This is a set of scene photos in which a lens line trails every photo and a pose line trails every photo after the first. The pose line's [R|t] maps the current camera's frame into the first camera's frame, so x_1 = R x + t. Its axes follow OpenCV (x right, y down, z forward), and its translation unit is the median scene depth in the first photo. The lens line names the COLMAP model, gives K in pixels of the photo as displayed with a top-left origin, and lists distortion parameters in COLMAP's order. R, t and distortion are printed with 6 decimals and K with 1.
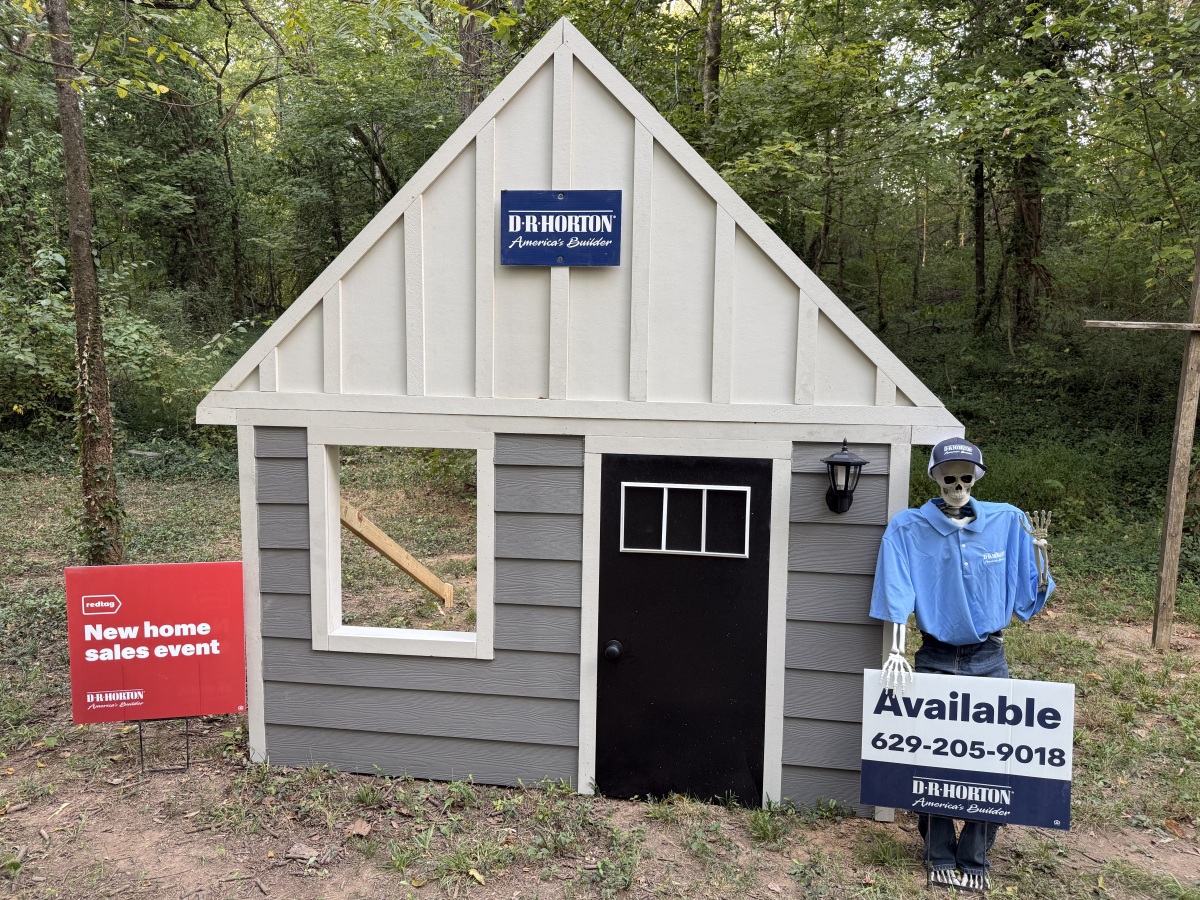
lens RADIAL K [[850.9, 0, 600.0], [0, 850.9, 450.0], [0, 0, 1]] dist [0.077628, -0.131694]
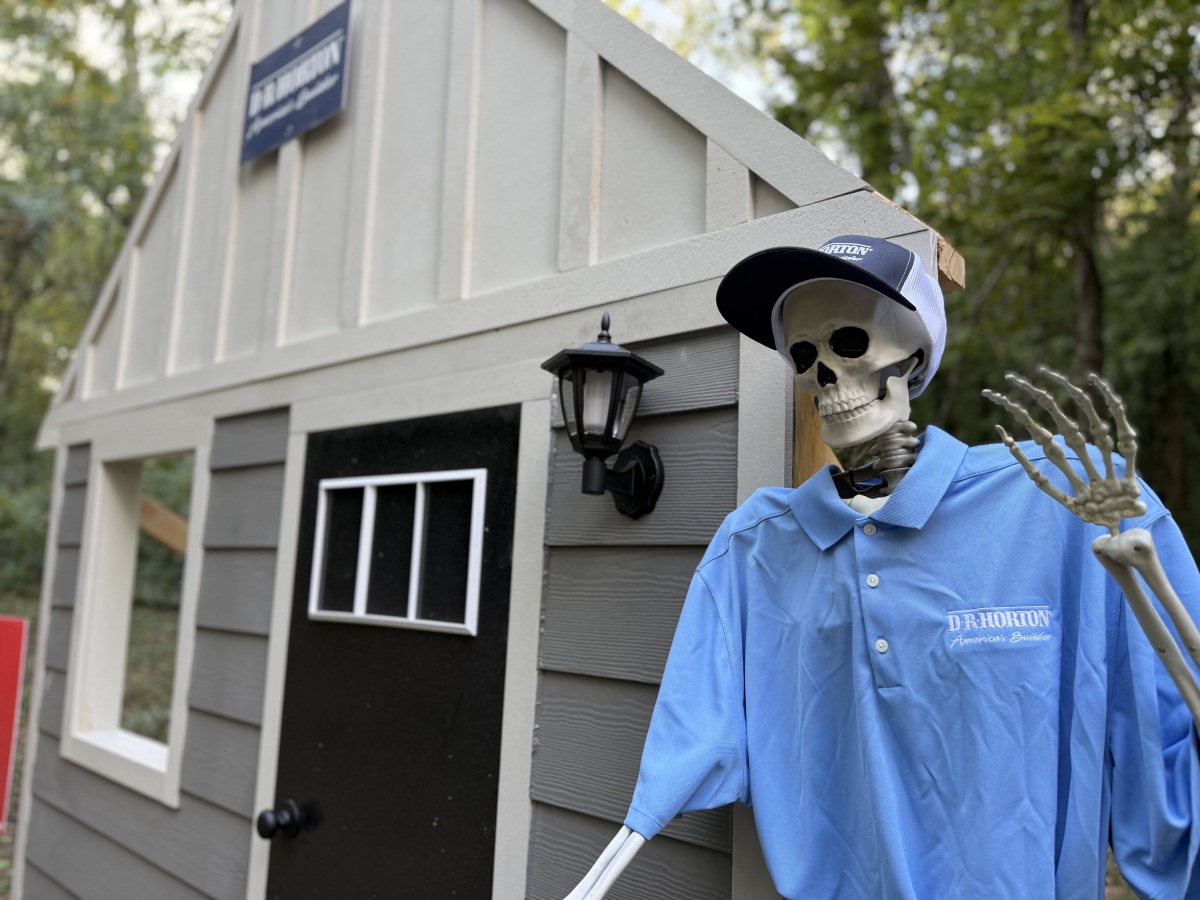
lens RADIAL K [[850.9, 0, 600.0], [0, 850.9, 450.0], [0, 0, 1]] dist [0.077628, -0.131694]
pose [[0.852533, -0.057641, -0.519485, 0.463172], [-0.075509, 0.969892, -0.231535, 0.132820], [0.517190, 0.236617, 0.822512, 0.660965]]
